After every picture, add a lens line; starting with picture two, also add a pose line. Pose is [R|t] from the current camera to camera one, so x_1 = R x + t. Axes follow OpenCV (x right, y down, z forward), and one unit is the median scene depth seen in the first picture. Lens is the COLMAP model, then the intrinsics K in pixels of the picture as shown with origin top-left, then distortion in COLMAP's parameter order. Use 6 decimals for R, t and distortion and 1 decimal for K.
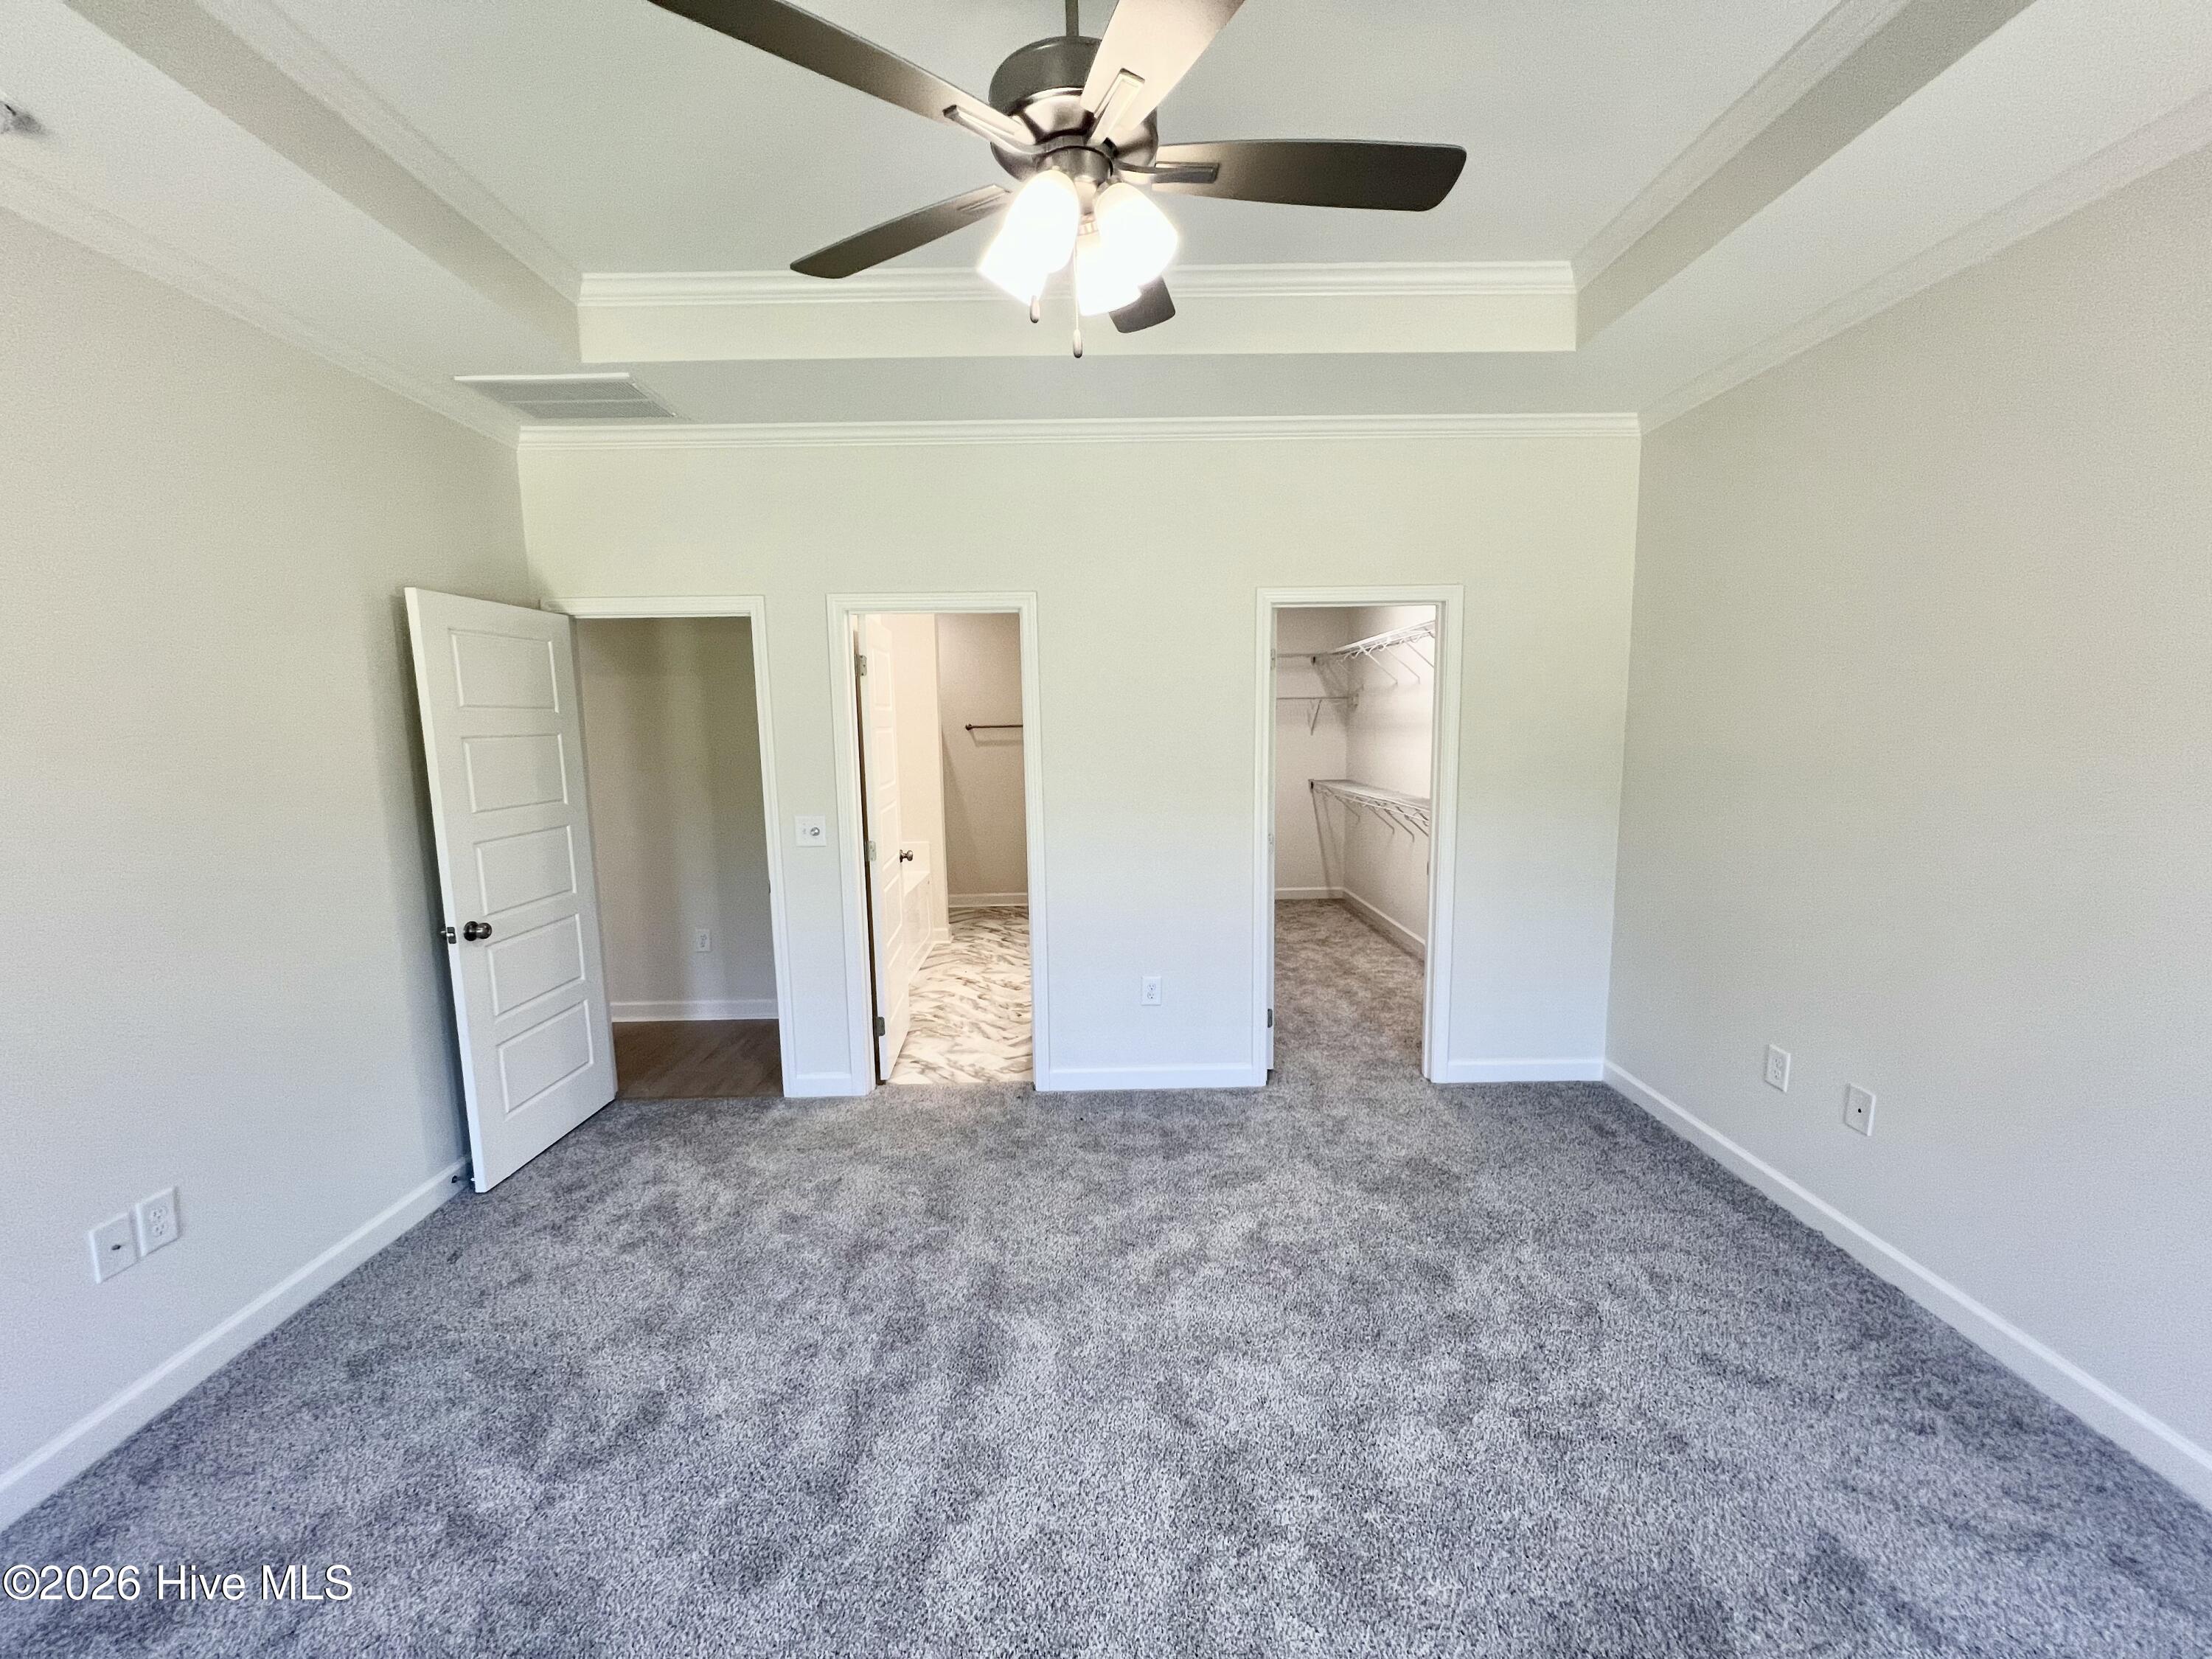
lens RADIAL K [[879.5, 0, 1108.6], [0, 879.5, 834.2], [0, 0, 1]] dist [-0.000554, 0.000416]
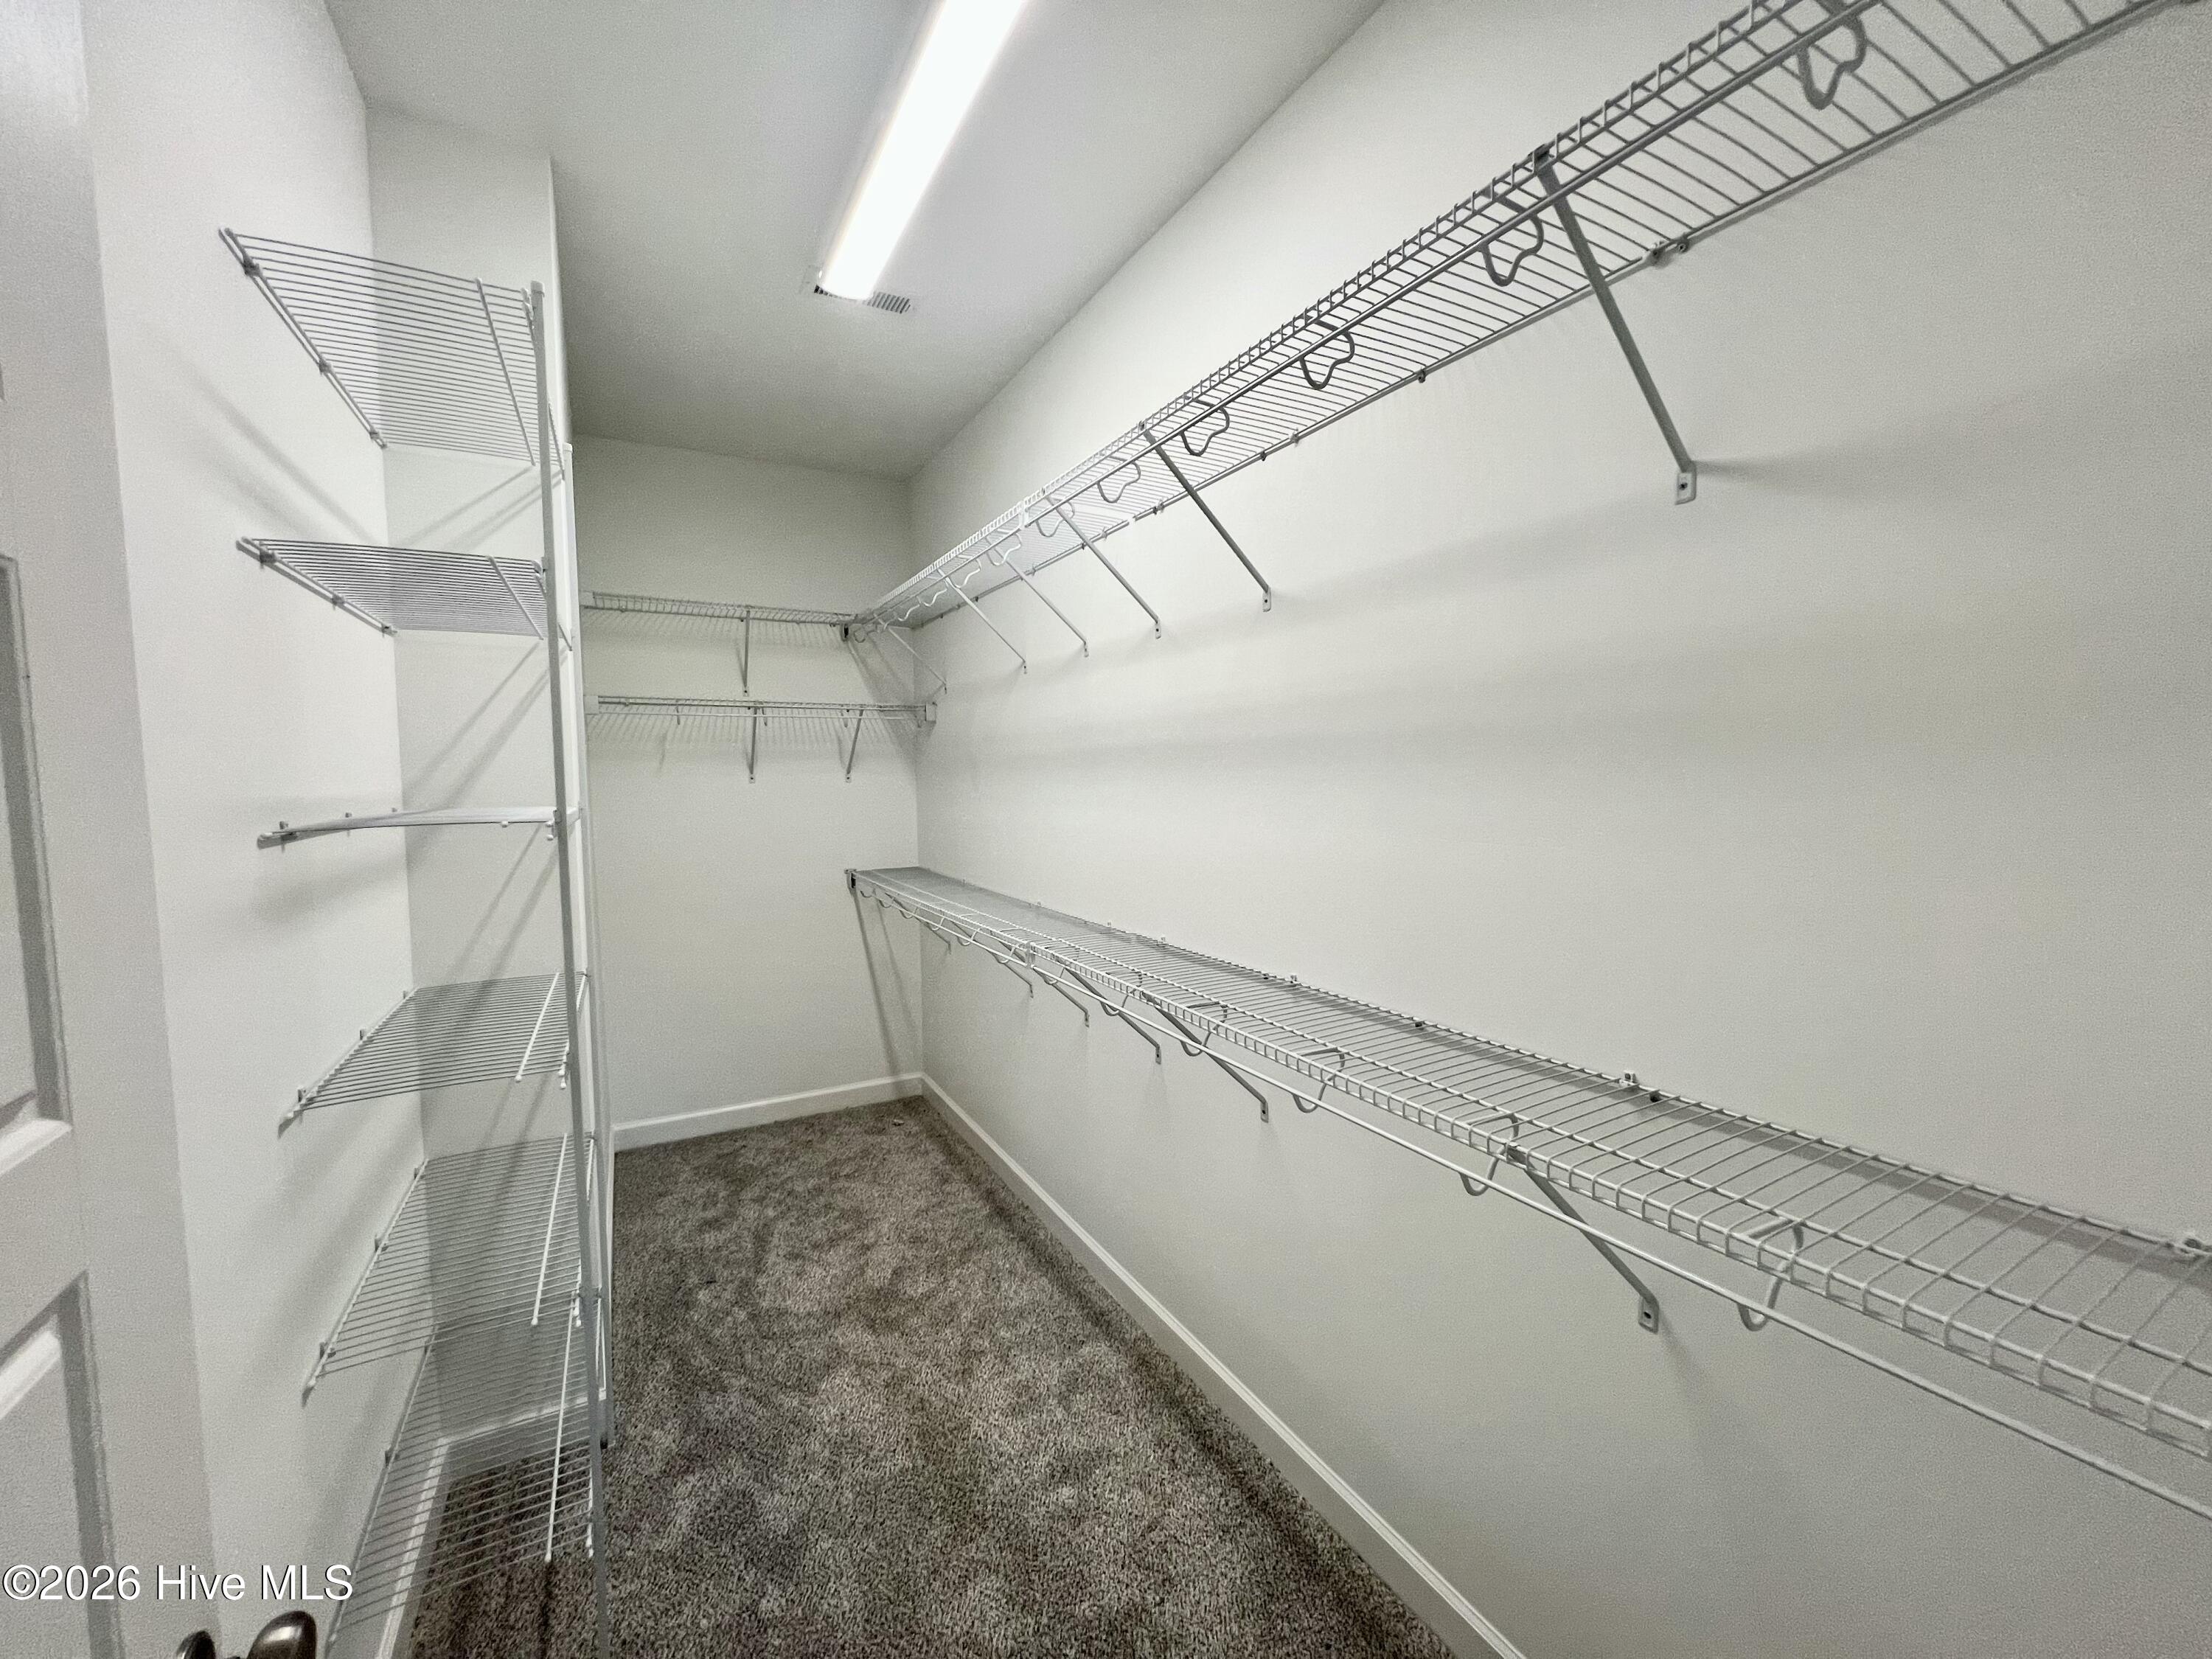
lens RADIAL K [[879.5, 0, 1106.7], [0, 879.5, 824.7], [0, 0, 1]] dist [-0.000554, 0.000416]
pose [[0.884017, -0.024007, 0.466838, 0.130766], [0.056710, 0.996812, -0.056127, -0.053888], [-0.464002, 0.076092, 0.882560, 0.505020]]
